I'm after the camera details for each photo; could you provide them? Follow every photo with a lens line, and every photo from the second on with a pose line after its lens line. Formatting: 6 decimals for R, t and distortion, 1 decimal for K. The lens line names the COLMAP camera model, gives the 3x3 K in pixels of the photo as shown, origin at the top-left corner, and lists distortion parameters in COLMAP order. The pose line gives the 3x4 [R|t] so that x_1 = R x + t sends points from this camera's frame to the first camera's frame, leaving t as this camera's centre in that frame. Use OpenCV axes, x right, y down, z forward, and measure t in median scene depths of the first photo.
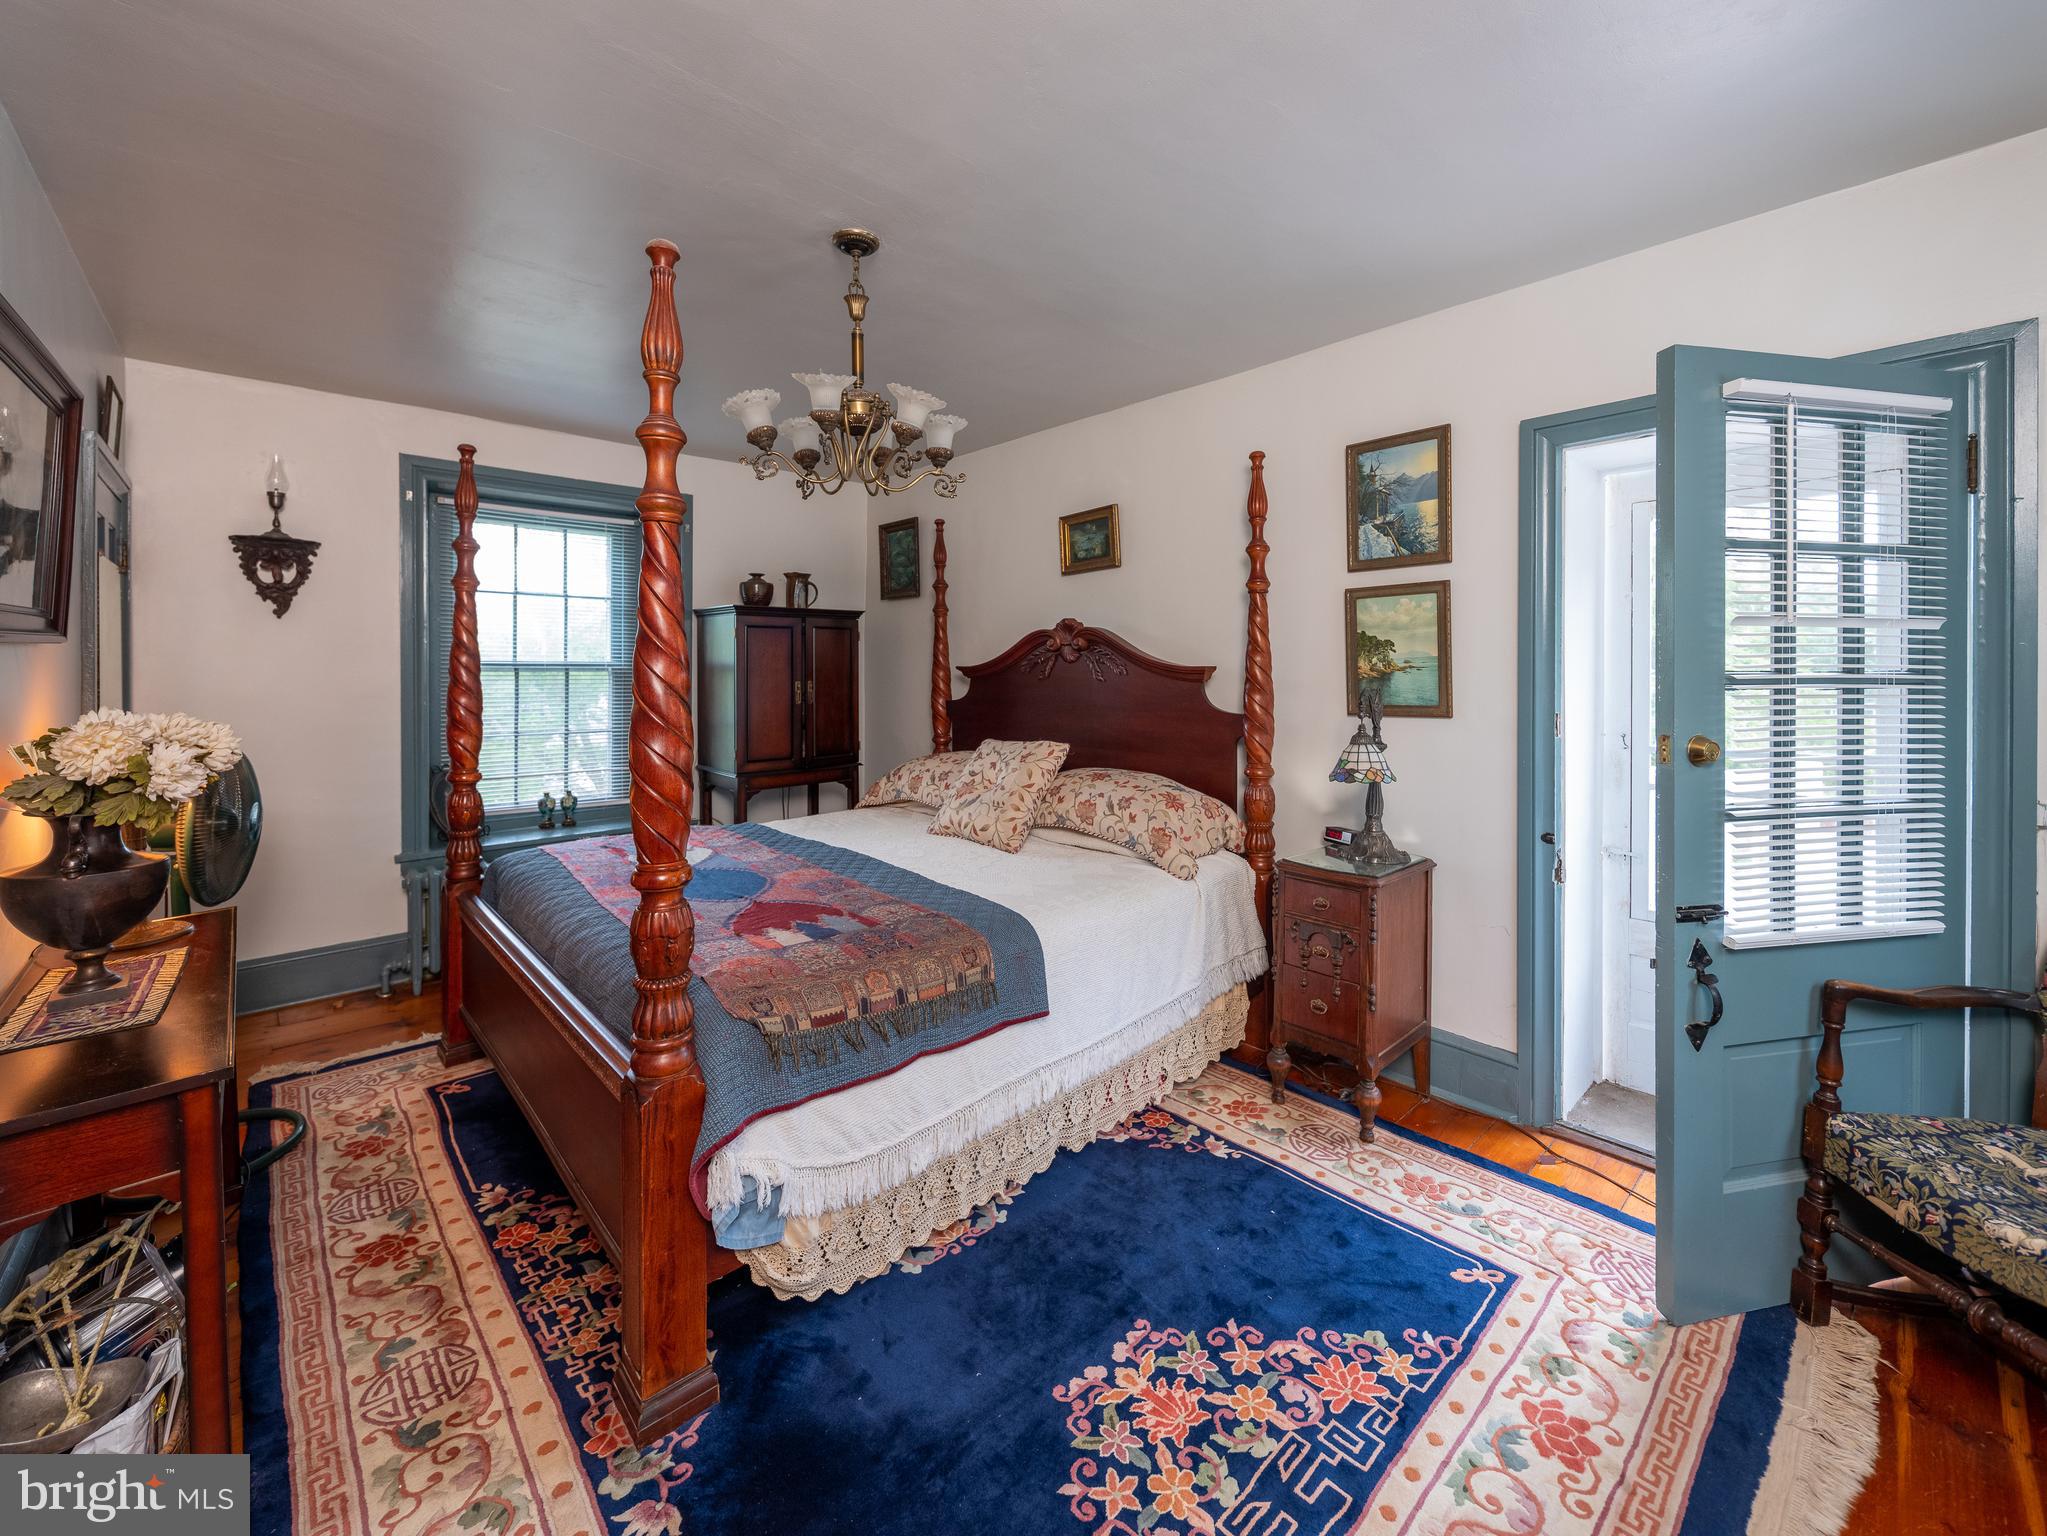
lens RADIAL K [[827.1, 0, 1025.7], [0, 827.1, 740.5], [0, 0, 1]] dist [0.000394, -0.000090]
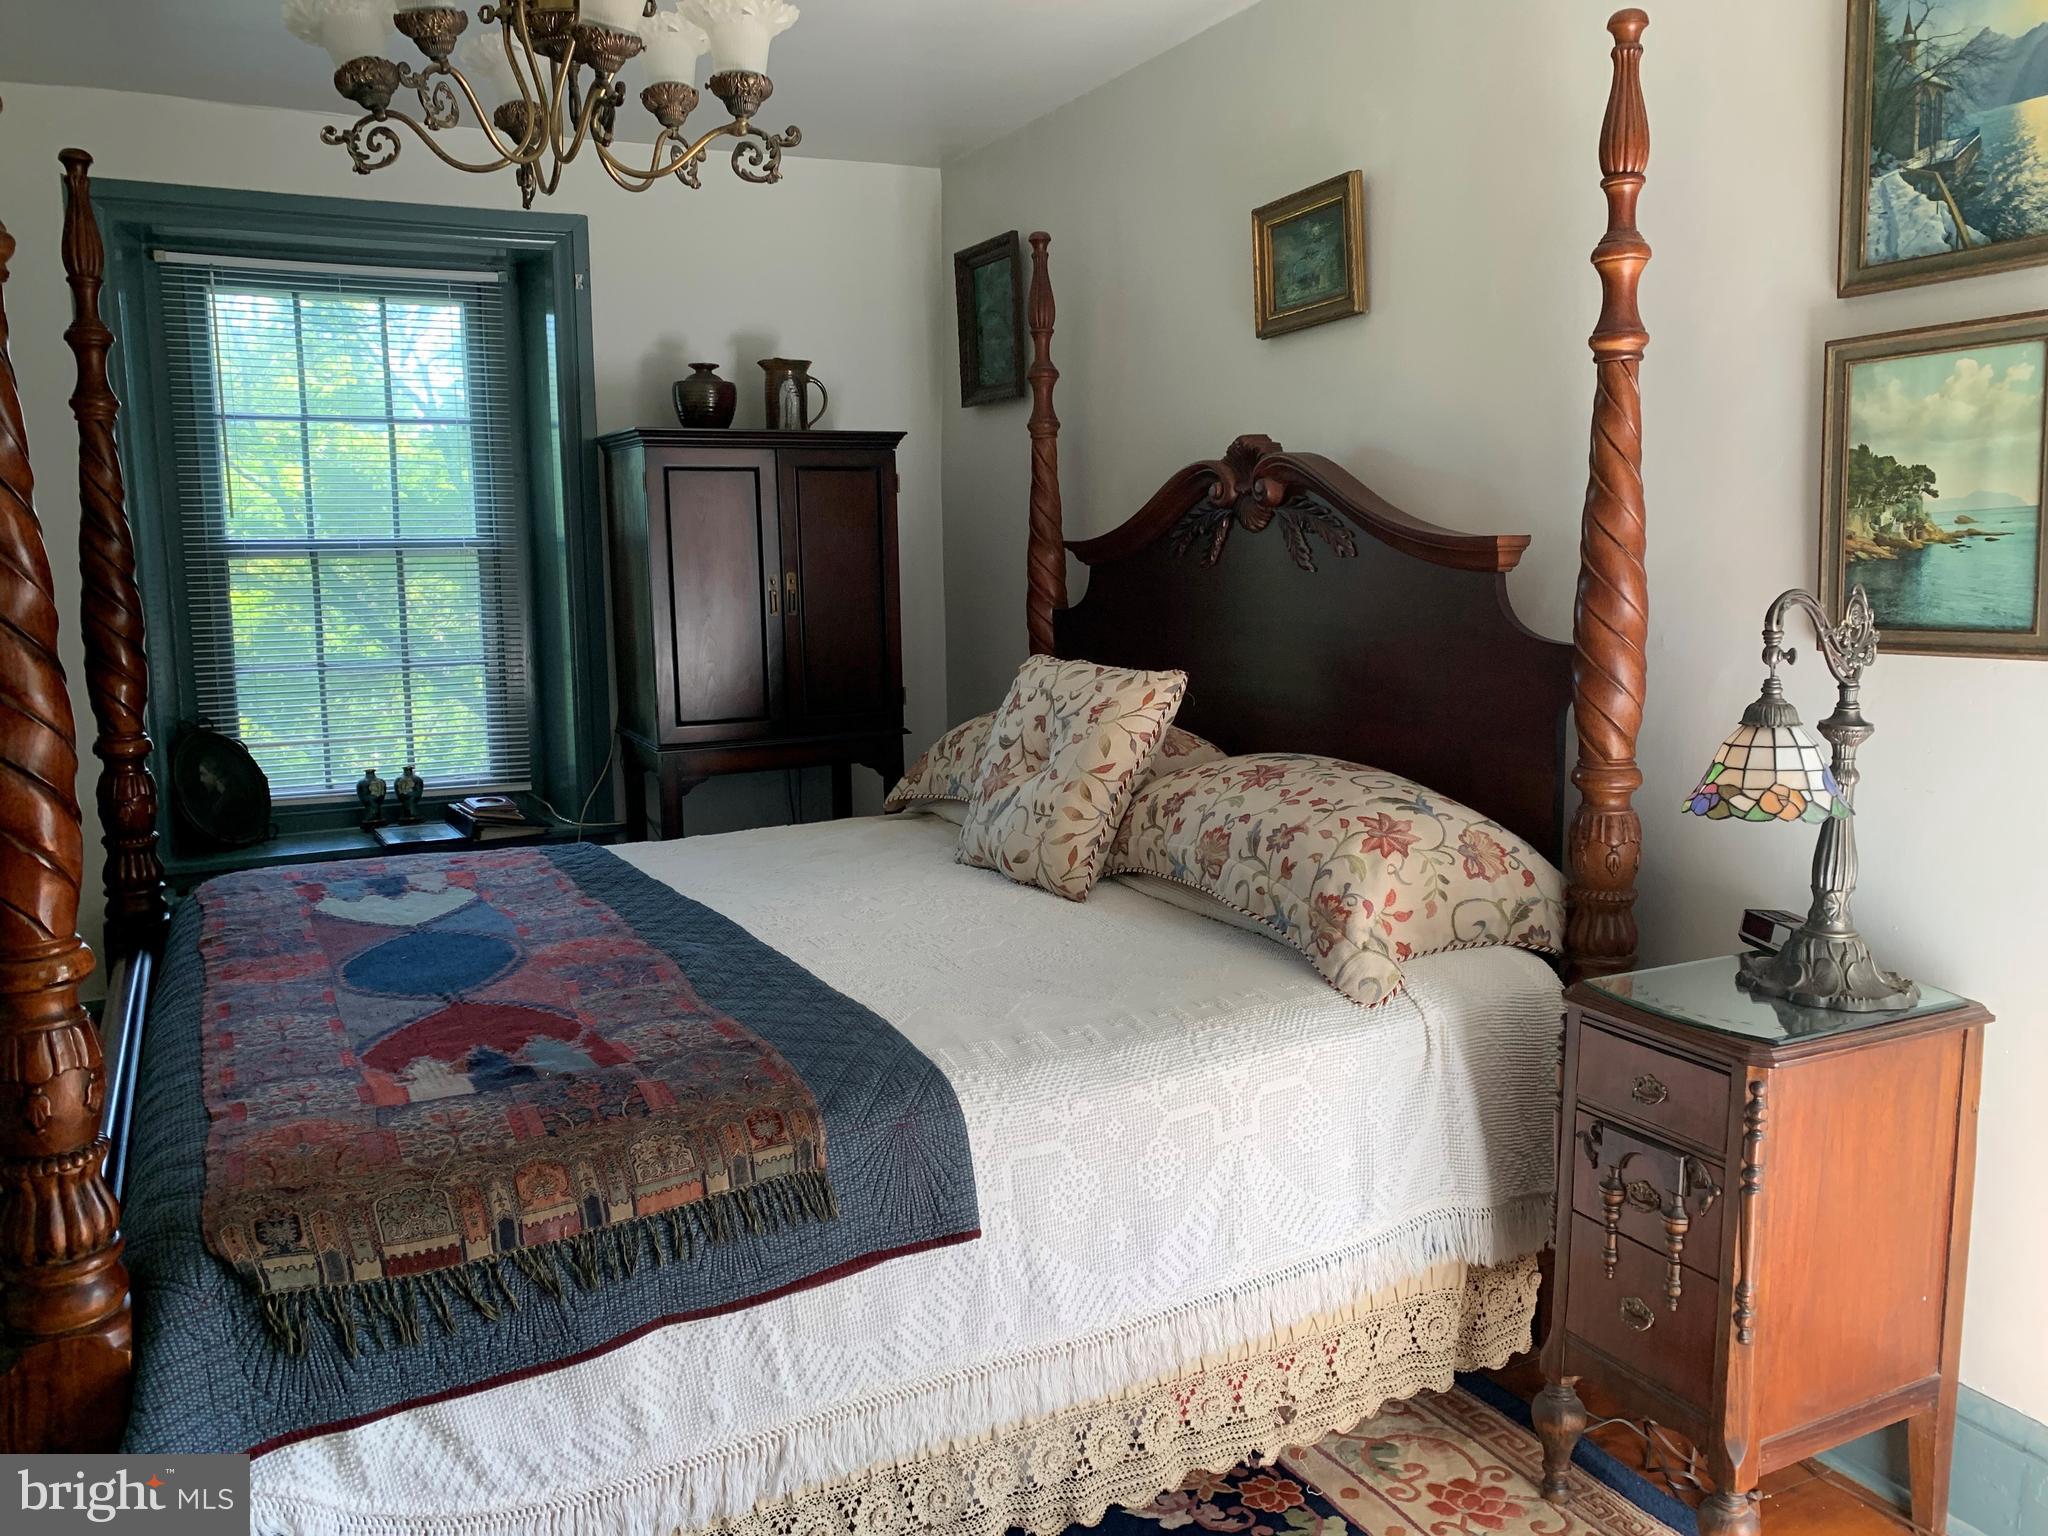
lens RADIAL K [[1549.5, 0, 1019.3], [0, 1549.5, 861.4], [0, 0, 1]] dist [0.006384, -0.008041]
pose [[0.958971, 0.047223, -0.279545, 0.218322], [-0.013966, 0.992702, 0.119785, -0.012827], [0.283161, -0.110966, 0.952631, 0.117374]]
